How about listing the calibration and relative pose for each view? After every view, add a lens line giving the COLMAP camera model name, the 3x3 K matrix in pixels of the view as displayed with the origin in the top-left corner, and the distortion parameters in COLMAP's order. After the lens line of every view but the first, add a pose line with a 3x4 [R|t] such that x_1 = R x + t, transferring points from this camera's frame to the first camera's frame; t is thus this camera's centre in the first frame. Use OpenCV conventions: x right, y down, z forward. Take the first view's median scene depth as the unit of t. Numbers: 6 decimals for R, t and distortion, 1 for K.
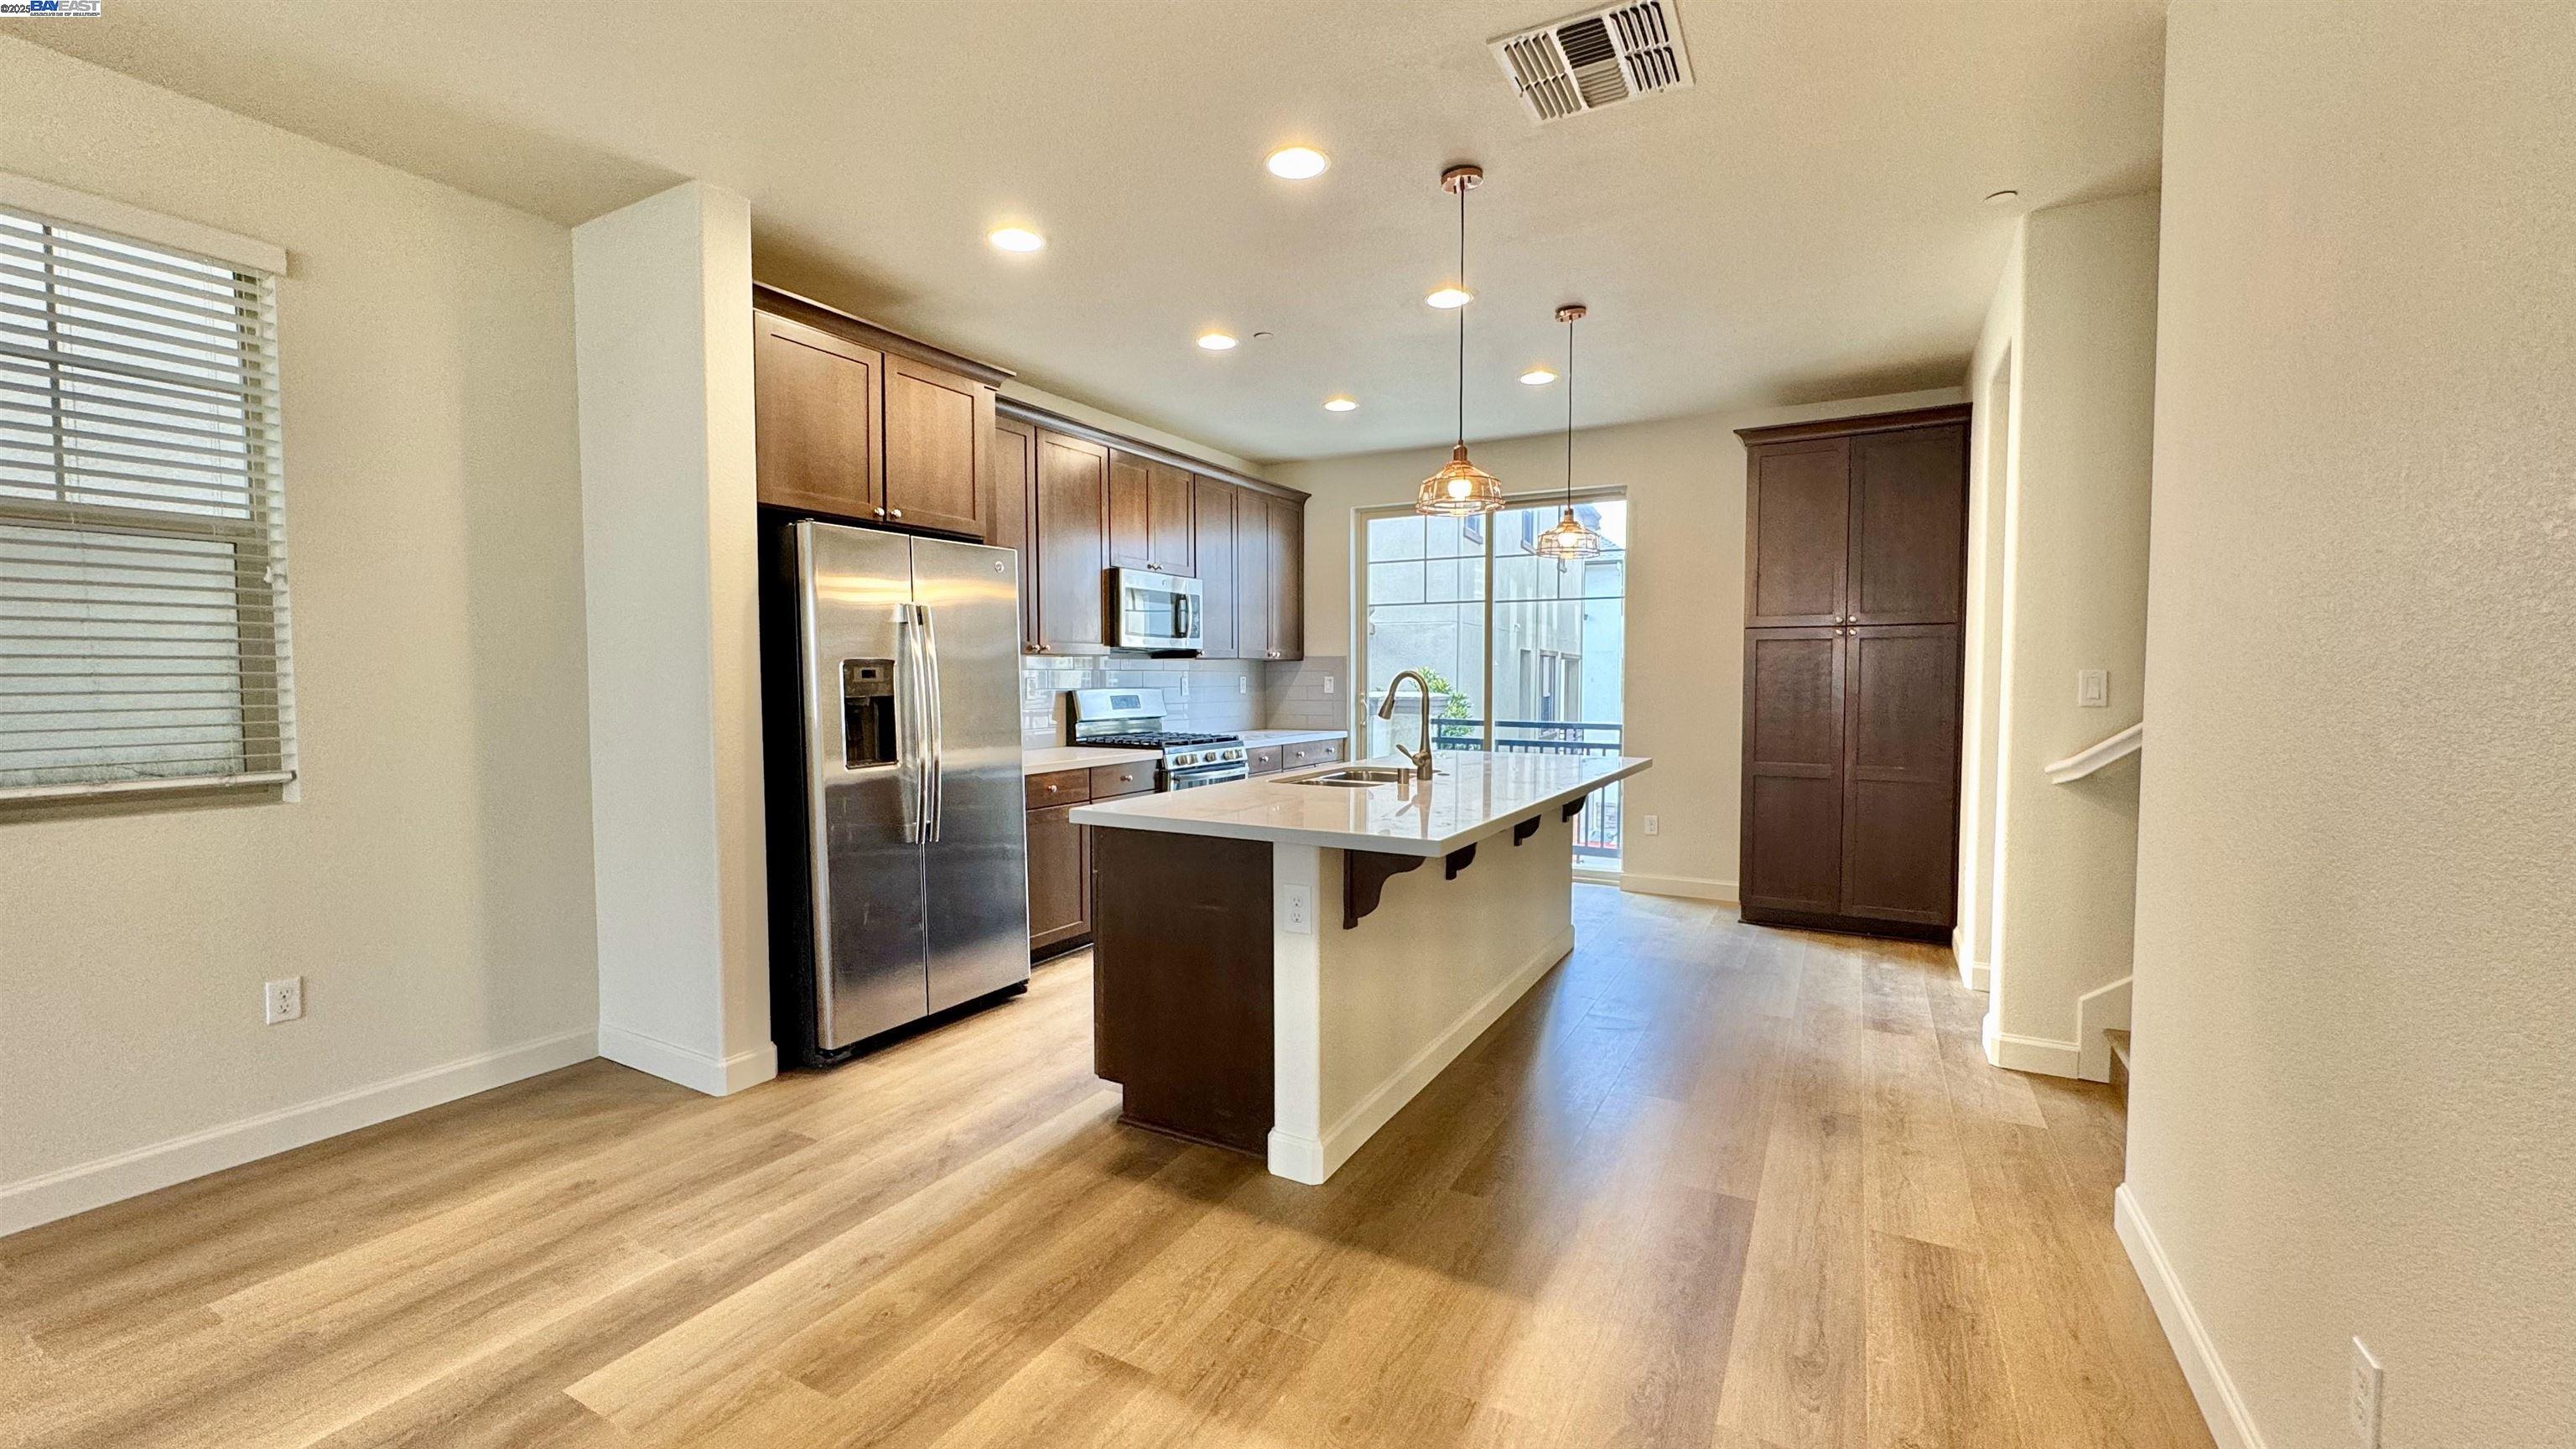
lens RADIAL K [[1027.2, 0, 1288.8], [0, 1027.2, 721.0], [0, 0, 1]] dist [-0.000327, 0.000446]
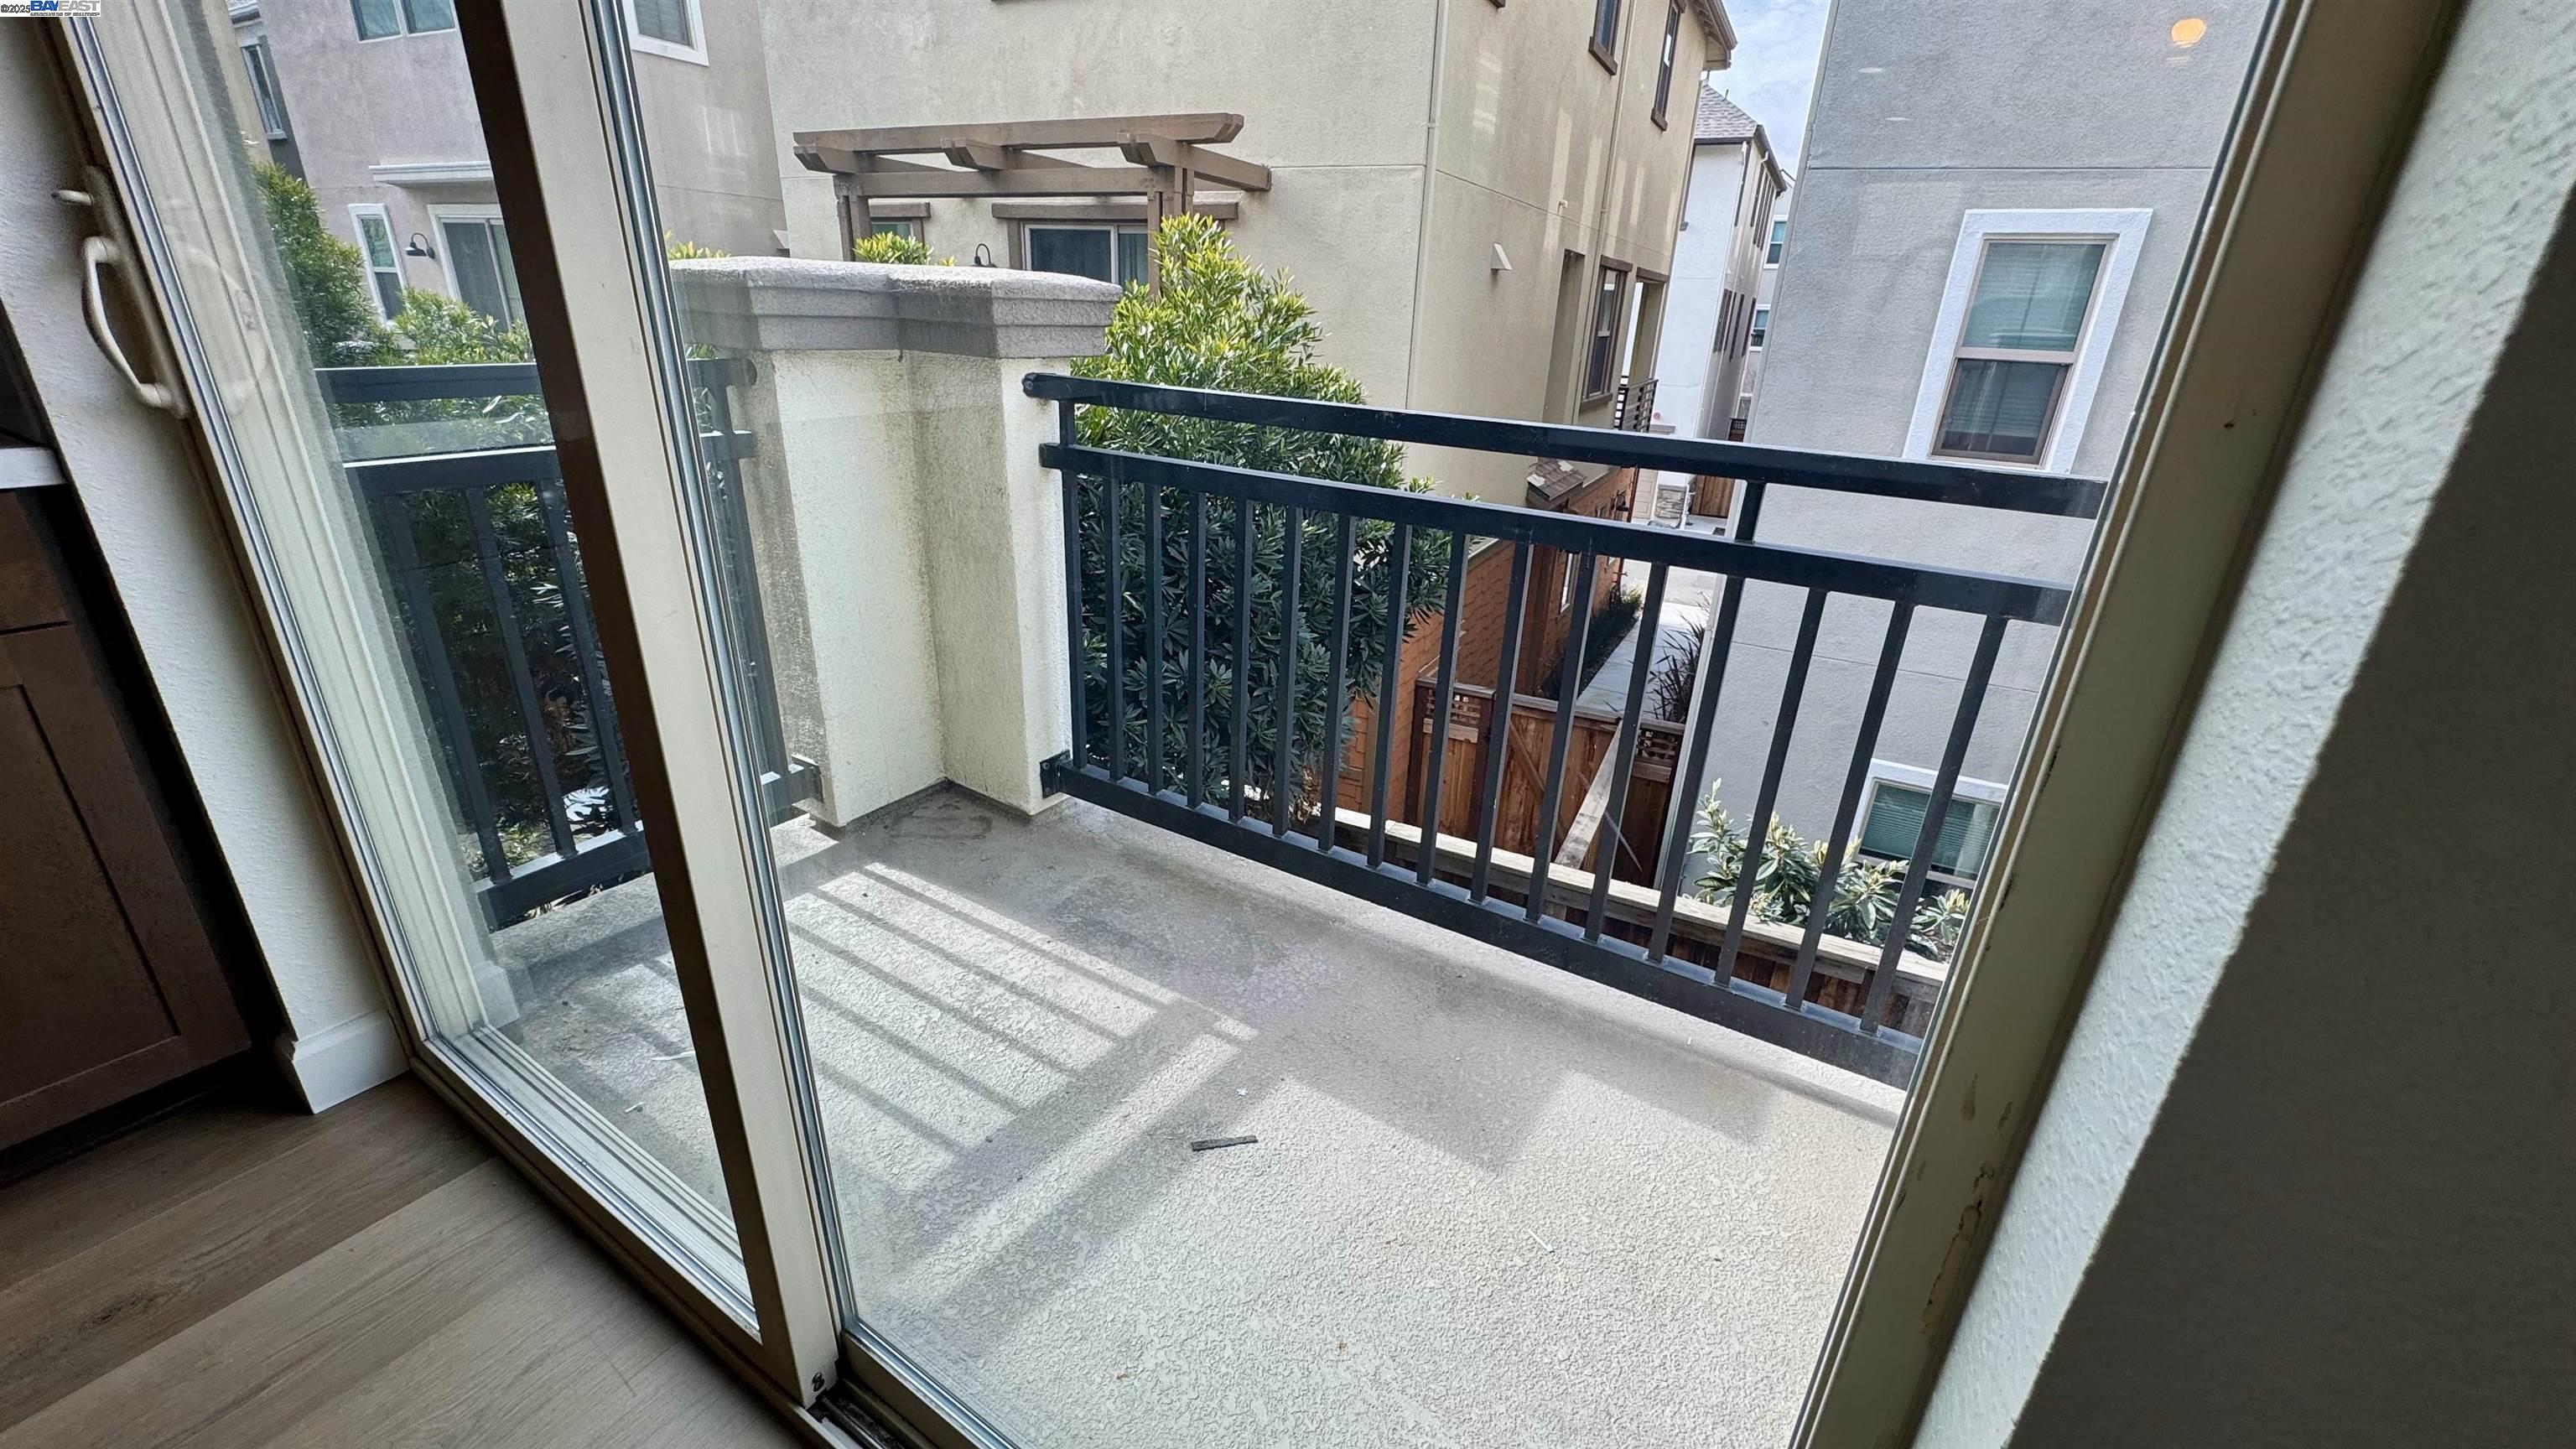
lens RADIAL K [[1027.2, 0, 1281.3], [0, 1027.2, 721.1], [0, 0, 1]] dist [-0.000327, 0.000446]
pose [[0.997616, 0.053314, -0.043828, 0.536840], [-0.035765, 0.942468, 0.332379, -0.019591], [0.059027, -0.330019, 0.942127, 1.767253]]
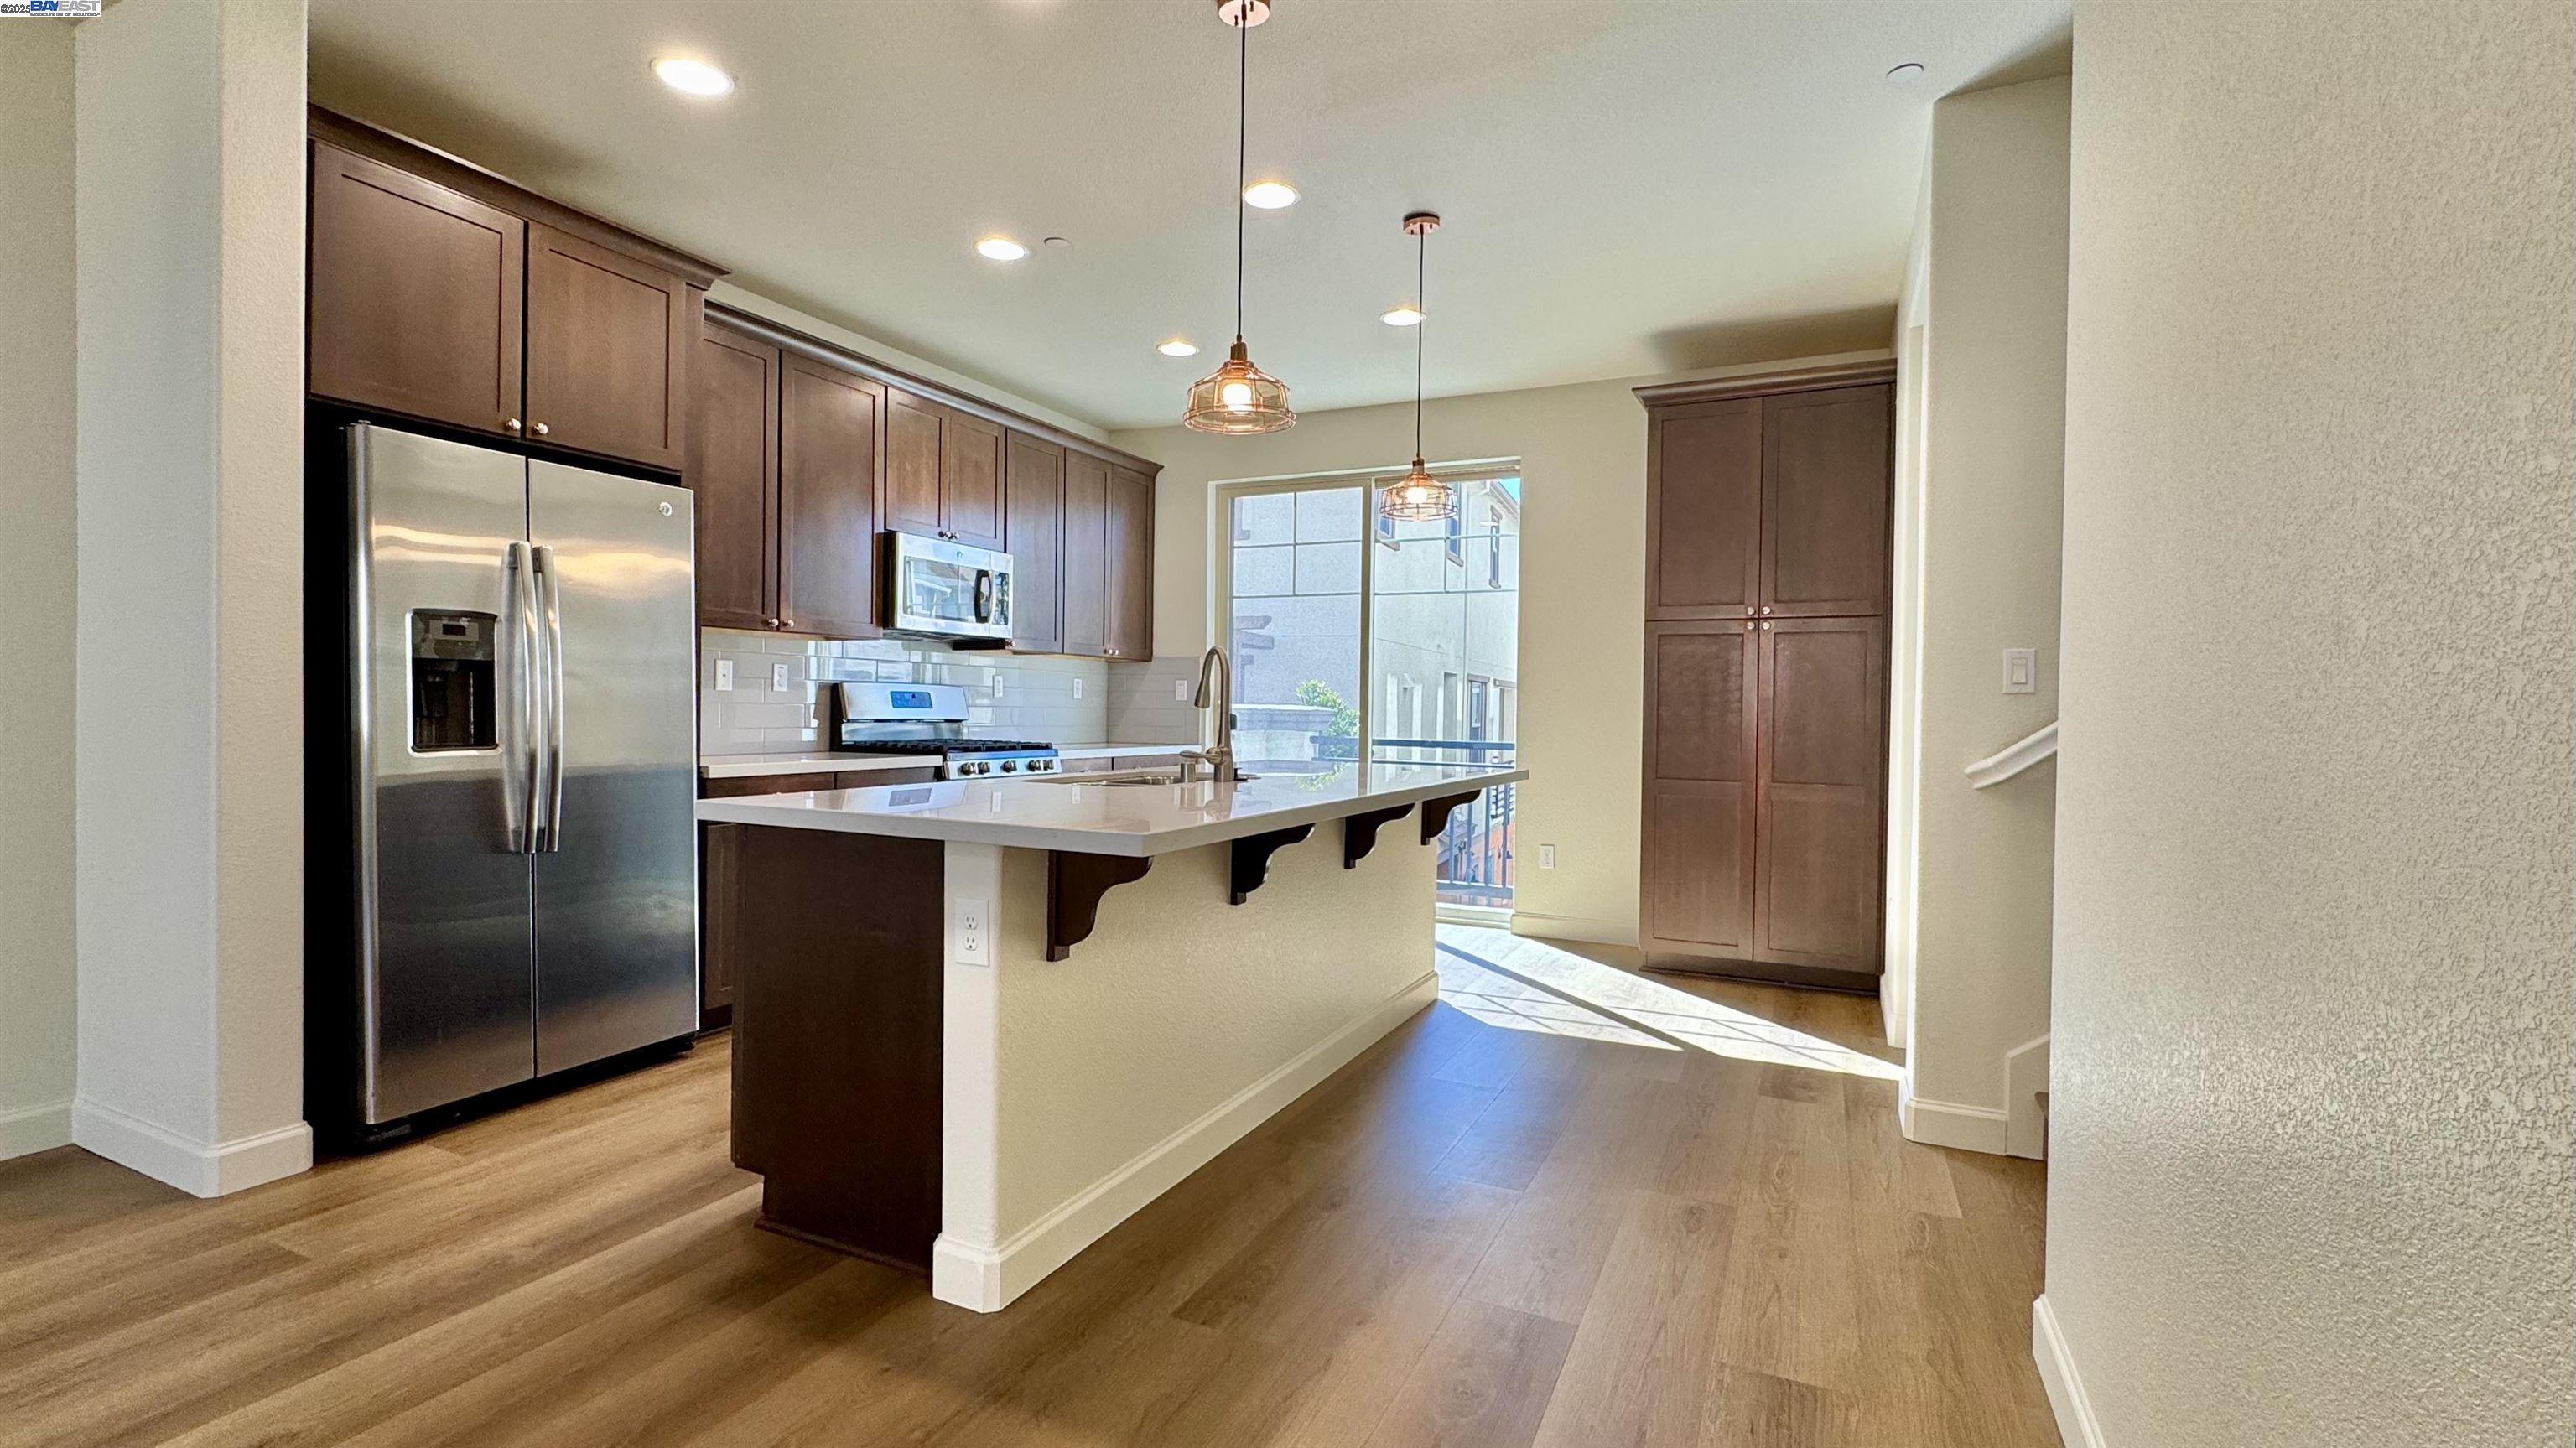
lens RADIAL K [[1143.3, 0, 1284.4], [0, 1143.3, 722.0], [0, 0, 1]] dist [0.001384, -0.000811]
pose [[0.997883, 0.015234, 0.063219, 0.136845], [-0.013168, 0.999370, -0.032961, 0.043090], [-0.063681, 0.032058, 0.997455, 0.124799]]
